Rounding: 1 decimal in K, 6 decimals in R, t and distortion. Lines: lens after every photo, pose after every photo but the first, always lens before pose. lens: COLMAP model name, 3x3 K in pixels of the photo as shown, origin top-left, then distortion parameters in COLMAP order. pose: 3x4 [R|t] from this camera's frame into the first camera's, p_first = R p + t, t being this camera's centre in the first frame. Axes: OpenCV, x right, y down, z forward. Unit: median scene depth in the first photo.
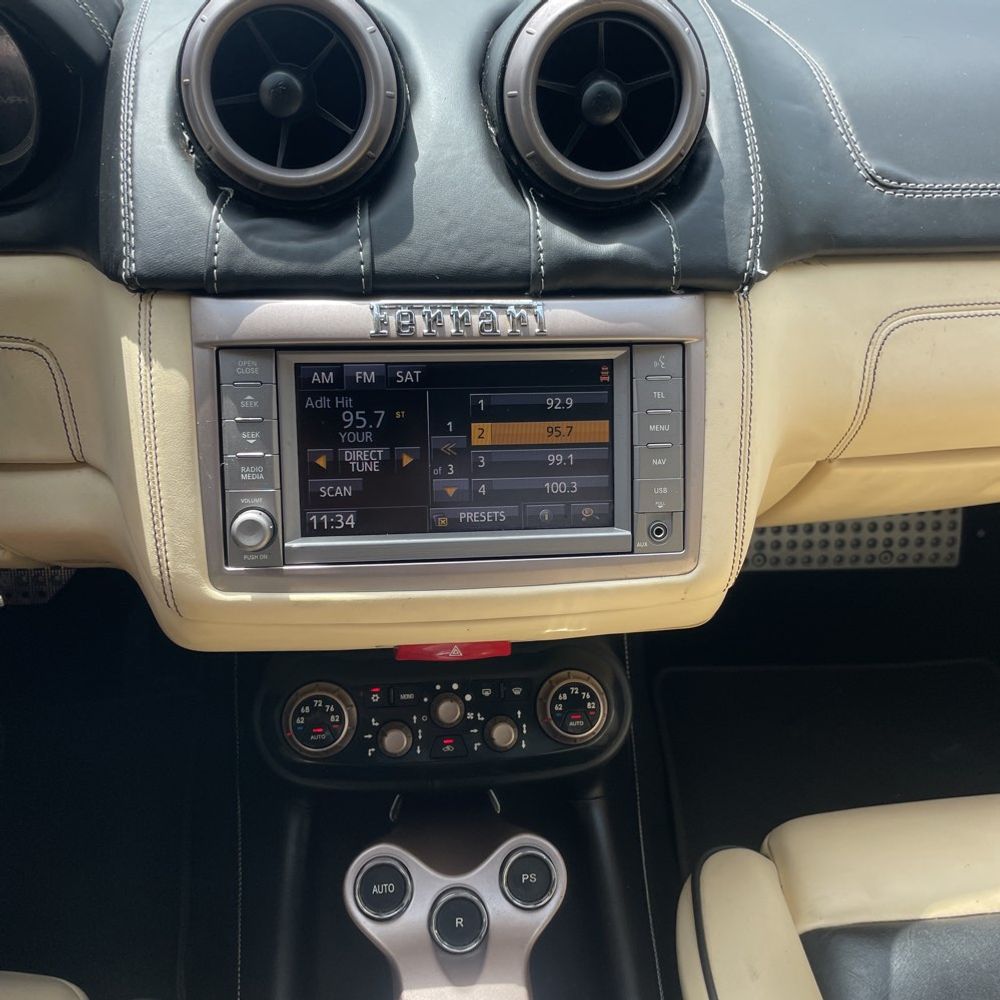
lens RADIAL K [[1014.8, 0, 485.6], [0, 1014.8, 497.0], [0, 0, 1]] dist [0.087791, -0.121592]
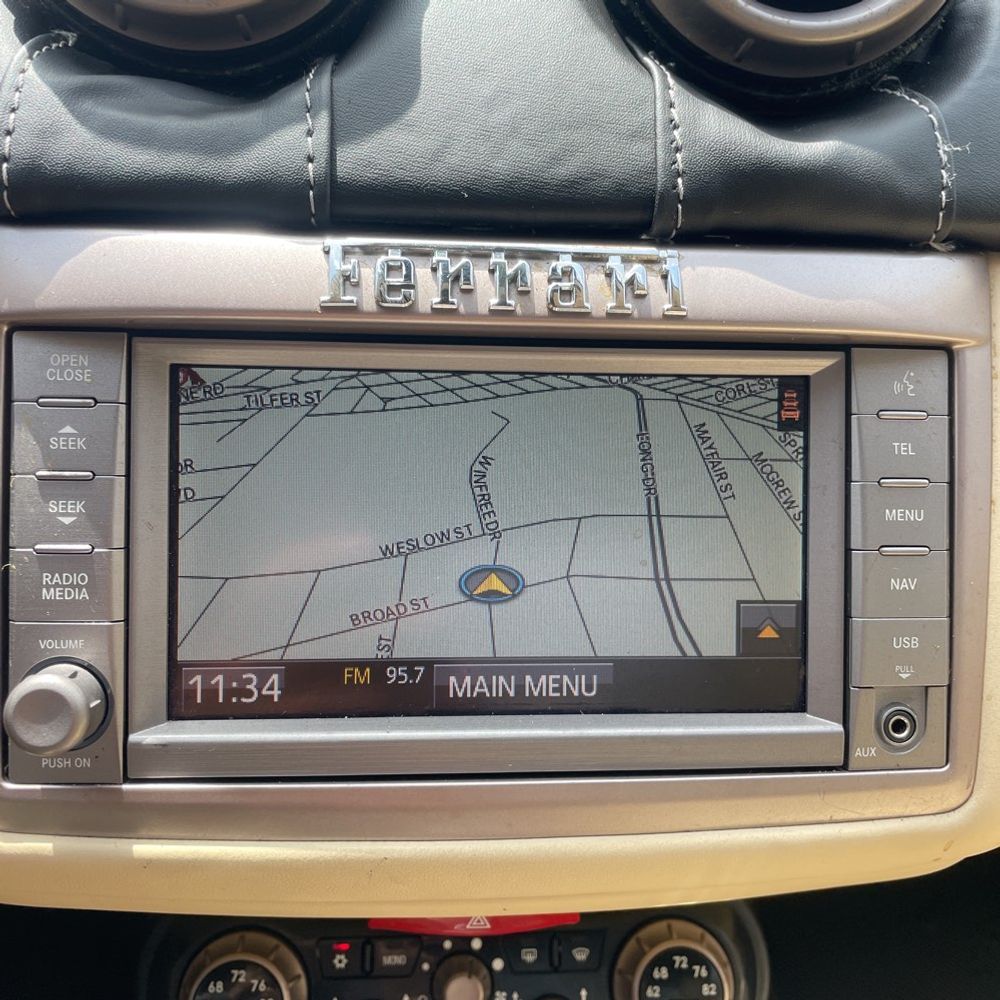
lens RADIAL K [[1014.8, 0, 485.6], [0, 1014.8, 497.0], [0, 0, 1]] dist [0.087791, -0.121592]
pose [[0.999204, 0.026763, -0.029575, -0.018714], [-0.029145, 0.996100, -0.083280, -0.030569], [0.027231, 0.084076, 0.996087, 0.516817]]
